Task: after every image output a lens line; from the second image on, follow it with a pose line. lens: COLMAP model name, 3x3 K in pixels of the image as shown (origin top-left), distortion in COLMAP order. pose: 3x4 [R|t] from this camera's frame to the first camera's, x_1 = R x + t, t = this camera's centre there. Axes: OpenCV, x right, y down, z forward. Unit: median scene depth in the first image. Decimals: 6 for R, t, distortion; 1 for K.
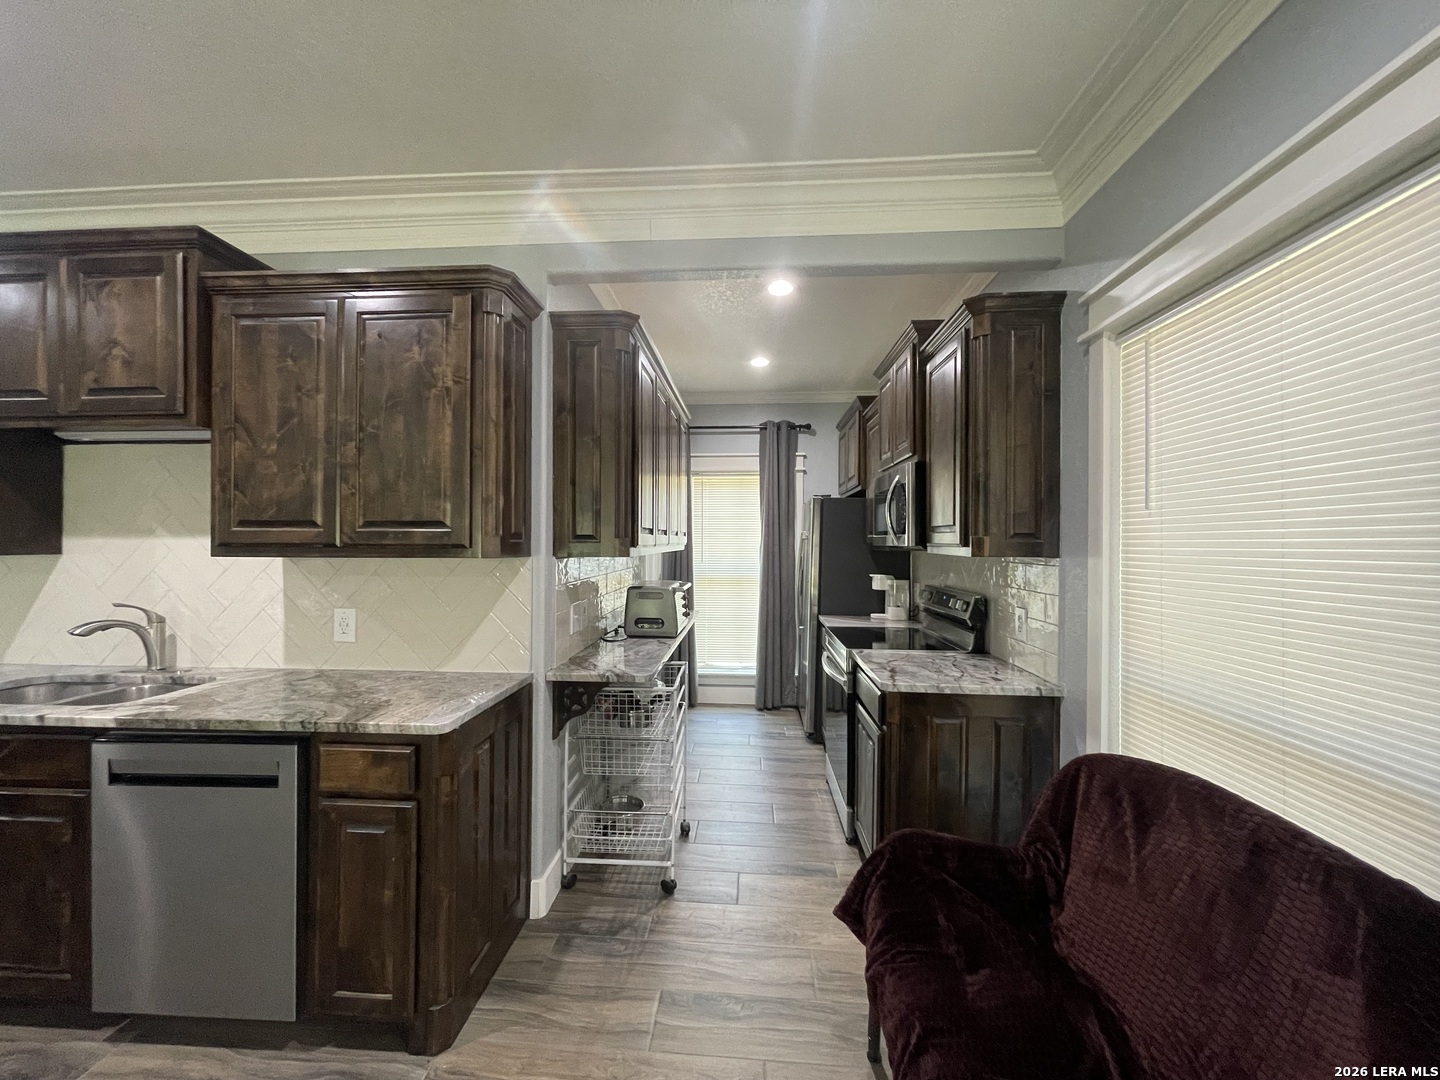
lens RADIAL K [[576.7, 0, 713.5], [0, 576.7, 541.3], [0, 0, 1]] dist [-0.003468, -0.000415]
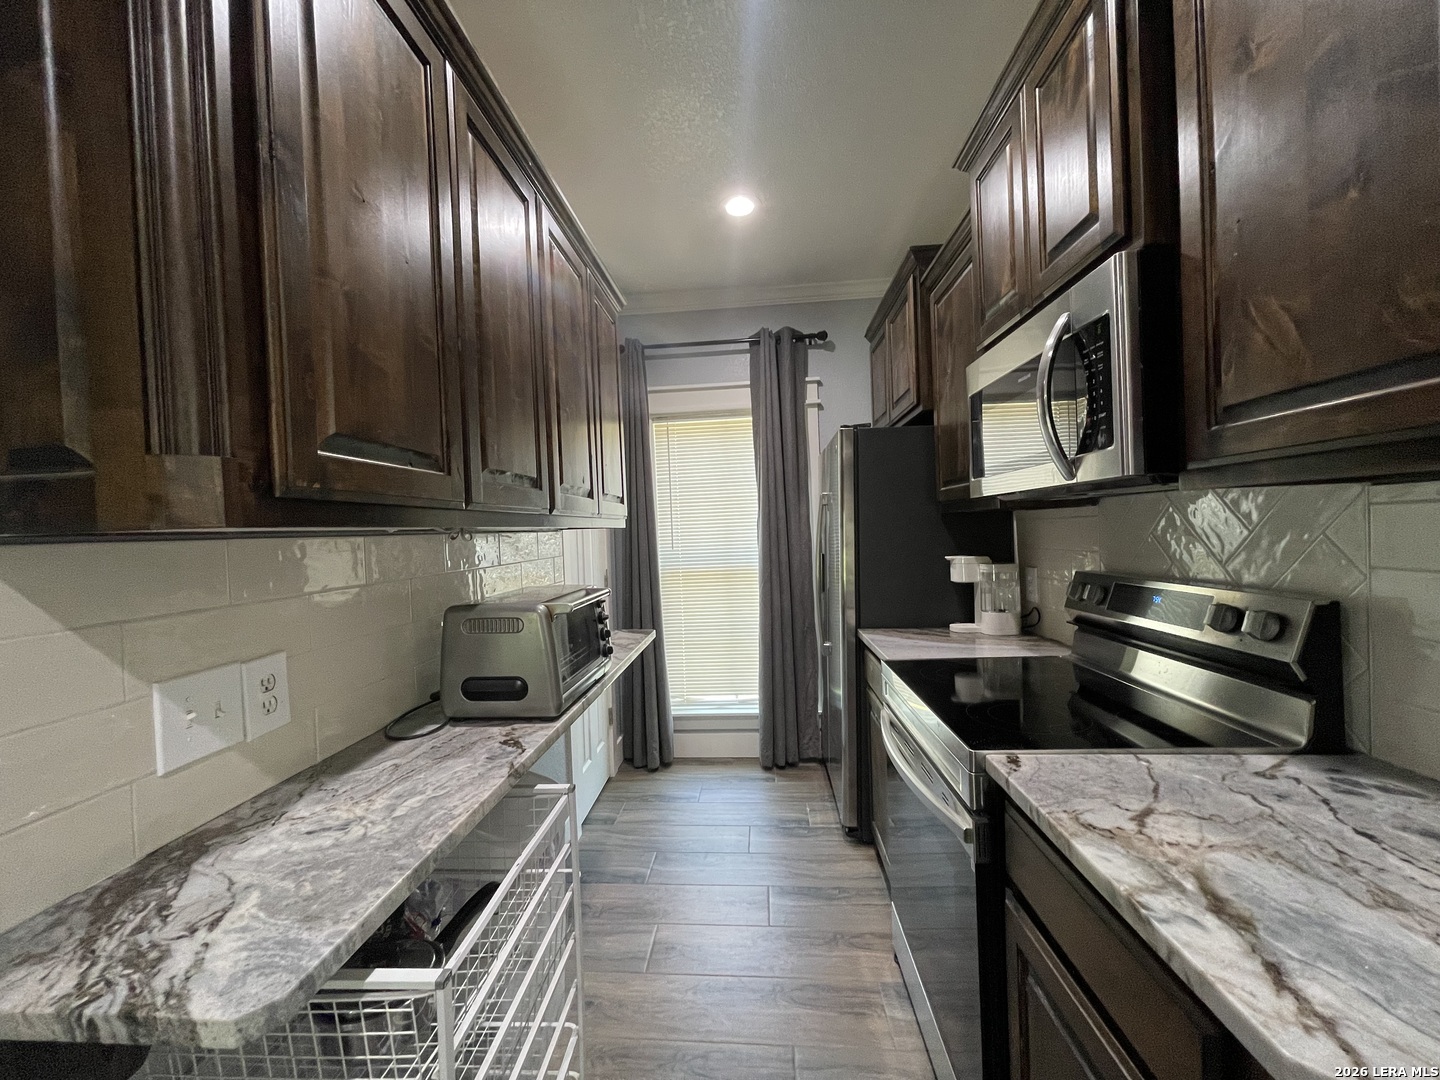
lens RADIAL K [[576.7, 0, 713.5], [0, 576.7, 541.3], [0, 0, 1]] dist [-0.003468, -0.000415]
pose [[0.998957, -0.043964, -0.012320, 0.047198], [0.044208, 0.998817, 0.020246, 0.020479], [0.011416, -0.020770, 0.999719, 0.422977]]
